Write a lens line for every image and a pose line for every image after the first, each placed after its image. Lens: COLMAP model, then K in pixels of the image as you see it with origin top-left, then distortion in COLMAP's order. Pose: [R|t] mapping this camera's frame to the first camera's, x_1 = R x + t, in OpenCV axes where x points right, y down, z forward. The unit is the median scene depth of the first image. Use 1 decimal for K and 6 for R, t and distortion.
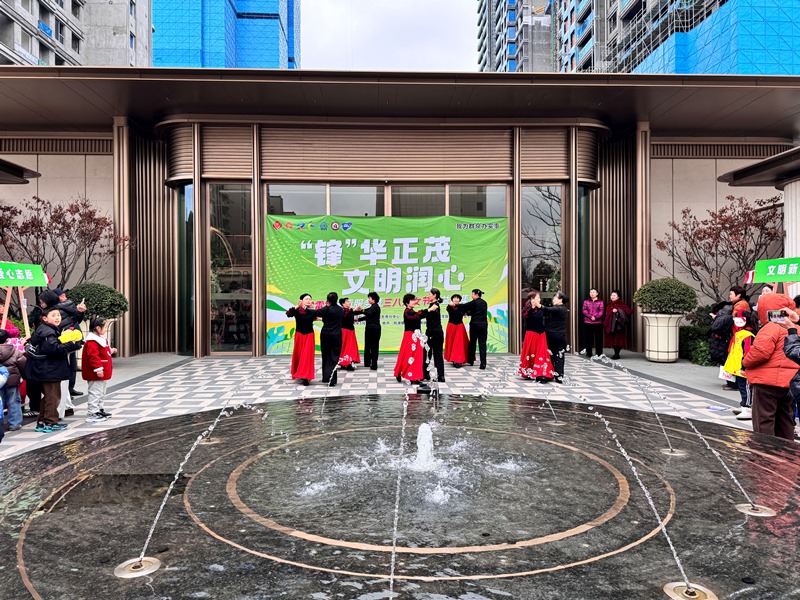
lens RADIAL K [[565.2, 0, 402.5], [0, 565.2, 302.9], [0, 0, 1]] dist [0.056298, -0.056107]
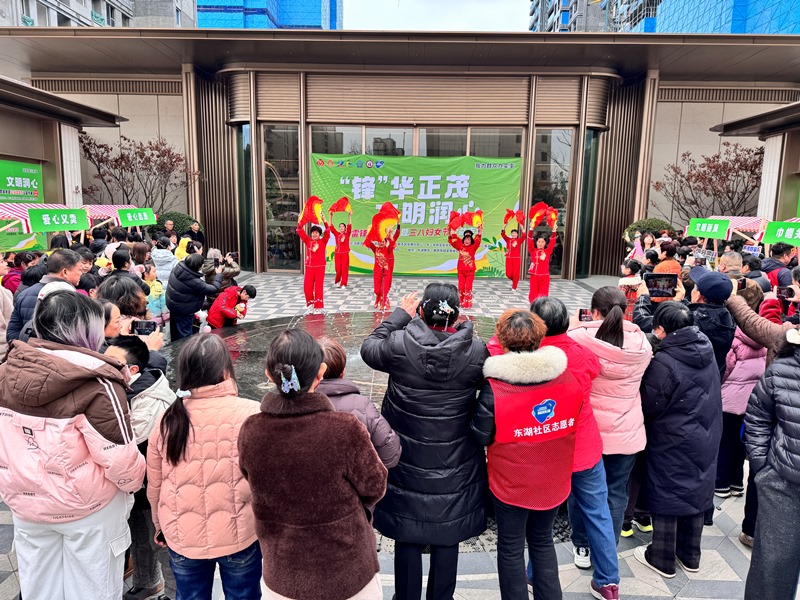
lens RADIAL K [[565.2, 0, 402.3], [0, 565.2, 305.8], [0, 0, 1]] dist [0.056298, -0.056107]
pose [[0.997157, 0.036609, -0.065859, 0.034413], [-0.025678, 0.986821, 0.159764, -0.036529], [0.070840, -0.157618, 0.984956, -0.181845]]
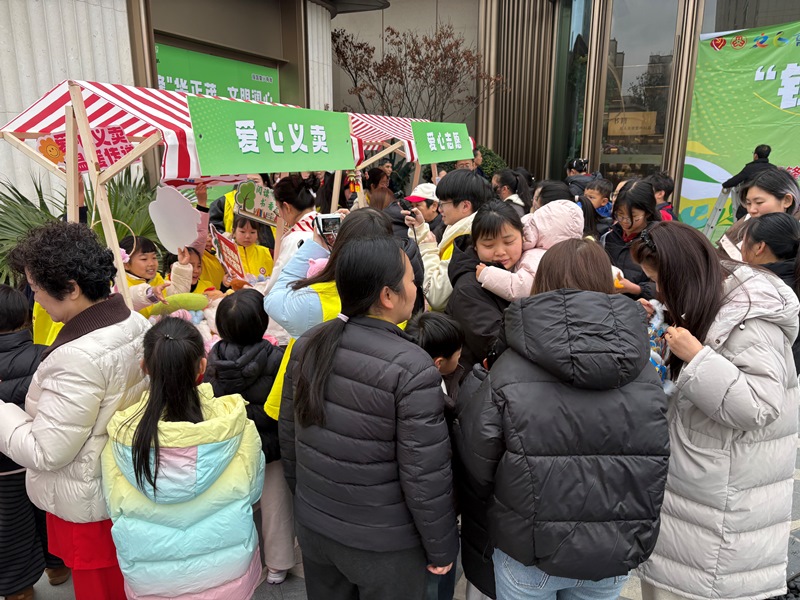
lens RADIAL K [[614.0, 0, 397.0], [0, 614.0, 307.2], [0, 0, 1]] dist [0.049696, -0.028829]
pose [[0.893216, 0.114355, -0.434843, -0.199431], [-0.005317, 0.969735, 0.244100, -0.018448], [0.449597, -0.215722, 0.866791, 0.169123]]
